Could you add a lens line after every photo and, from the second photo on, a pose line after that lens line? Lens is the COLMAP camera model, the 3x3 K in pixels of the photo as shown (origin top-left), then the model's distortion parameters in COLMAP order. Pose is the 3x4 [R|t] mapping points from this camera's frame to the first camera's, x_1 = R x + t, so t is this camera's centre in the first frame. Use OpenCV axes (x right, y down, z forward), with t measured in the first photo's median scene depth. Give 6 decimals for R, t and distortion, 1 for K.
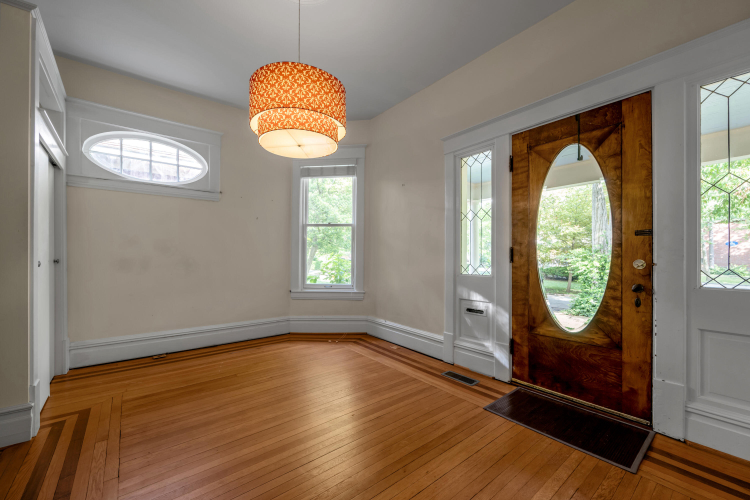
lens RADIAL K [[302.6, 0, 378.3], [0, 302.6, 257.5], [0, 0, 1]] dist [-0.002466, -0.000218]
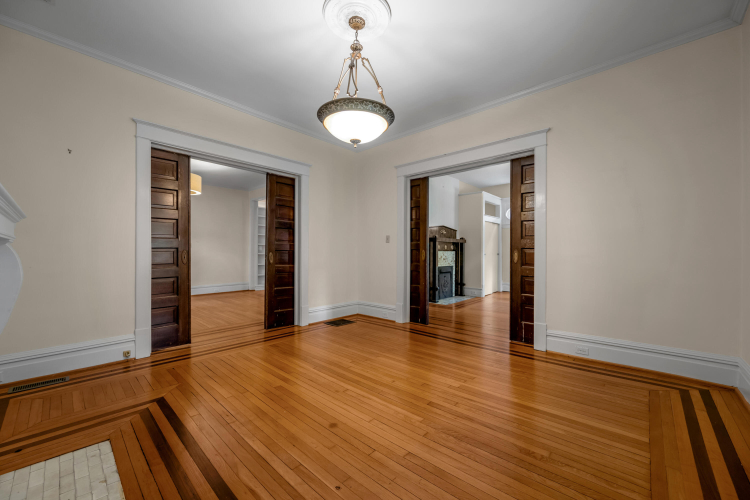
lens RADIAL K [[296.7, 0, 374.8], [0, 296.7, 252.0], [0, 0, 1]] dist [-0.001741, -0.000016]
pose [[0.140745, 0.001031, -0.990045, 1.818123], [-0.005537, 0.999985, 0.000255, -0.002672], [0.990030, 0.005446, 0.140748, -0.697280]]
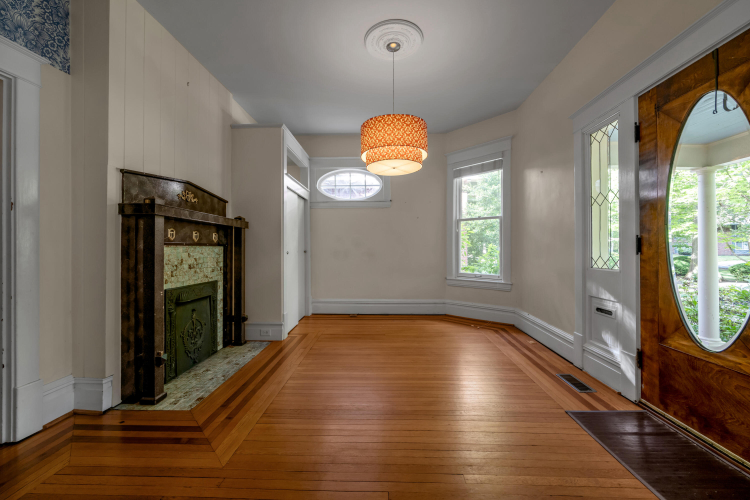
lens RADIAL K [[300.5, 0, 375.9], [0, 300.5, 247.8], [0, 0, 1]] dist [-0.002392, -0.000161]
pose [[0.751896, -0.006750, -0.659247, 0.434090], [0.003287, 0.999974, -0.006490, 0.001868], [0.659273, 0.002713, 0.751899, -0.062333]]
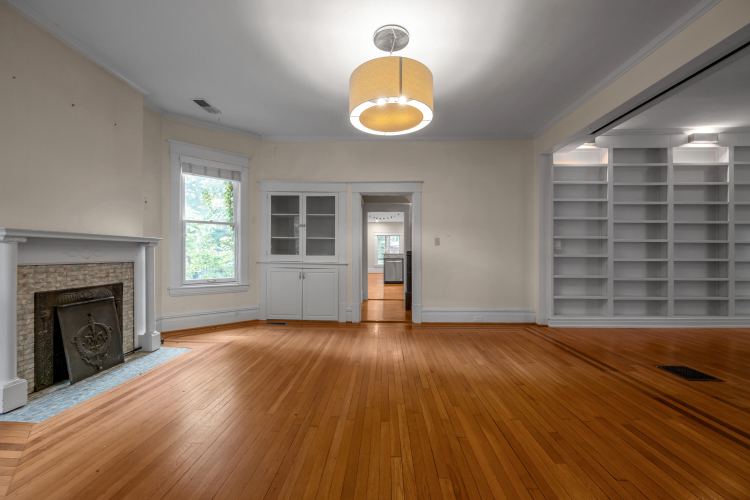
lens RADIAL K [[296.7, 0, 374.8], [0, 296.7, 252.0], [0, 0, 1]] dist [-0.001741, -0.000016]
pose [[-0.650375, -0.002690, -0.759608, 0.314221], [-0.003481, 0.999994, -0.000561, 0.007550], [0.759605, 0.002279, -0.650381, -1.194637]]
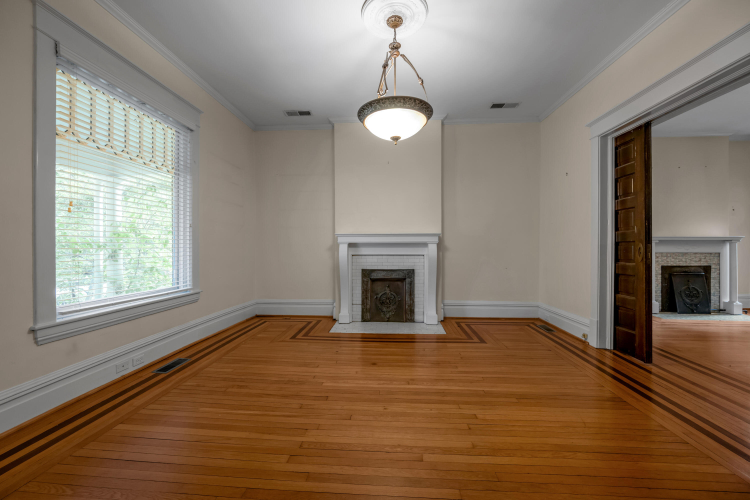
lens RADIAL K [[300.5, 0, 375.9], [0, 300.5, 247.8], [0, 0, 1]] dist [-0.002392, -0.000161]
pose [[-0.733690, -0.002931, 0.679478, 0.340207], [0.003899, 0.999956, 0.008523, -0.005498], [-0.679473, 0.008902, -0.733647, 0.096979]]
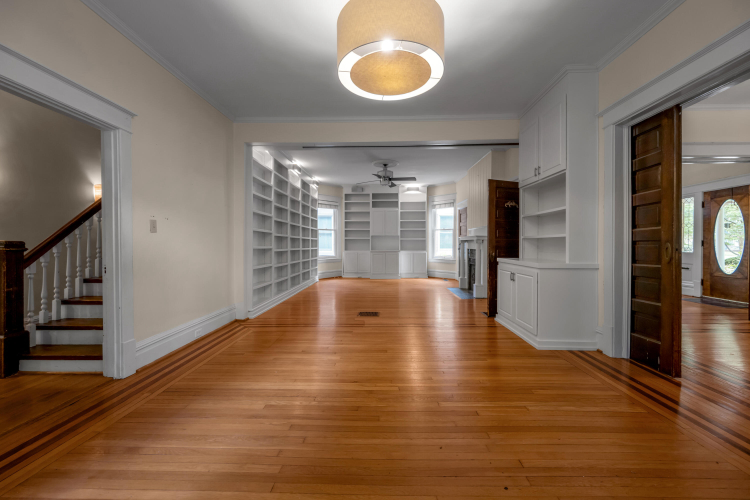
lens RADIAL K [[300.5, 0, 375.9], [0, 300.5, 247.8], [0, 0, 1]] dist [-0.002392, -0.000161]
pose [[0.759407, 0.006991, -0.650579, 0.026817], [-0.001881, 0.999962, 0.008550, 0.010053], [0.650613, -0.005269, 0.759391, -2.381819]]
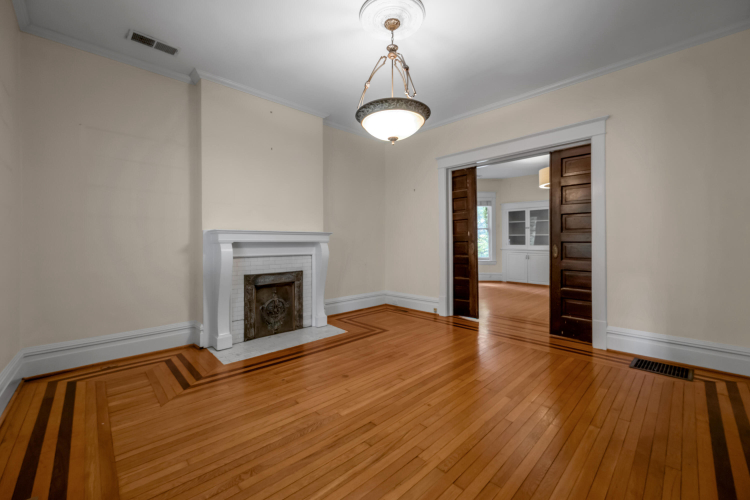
lens RADIAL K [[302.1, 0, 374.5], [0, 302.1, 240.4], [0, 0, 1]] dist [-0.002620, -0.000120]
pose [[-0.996879, 0.006917, -0.078635, 1.061706], [0.007553, 0.999941, -0.007794, -0.010865], [0.078577, -0.008364, -0.996873, 0.301677]]
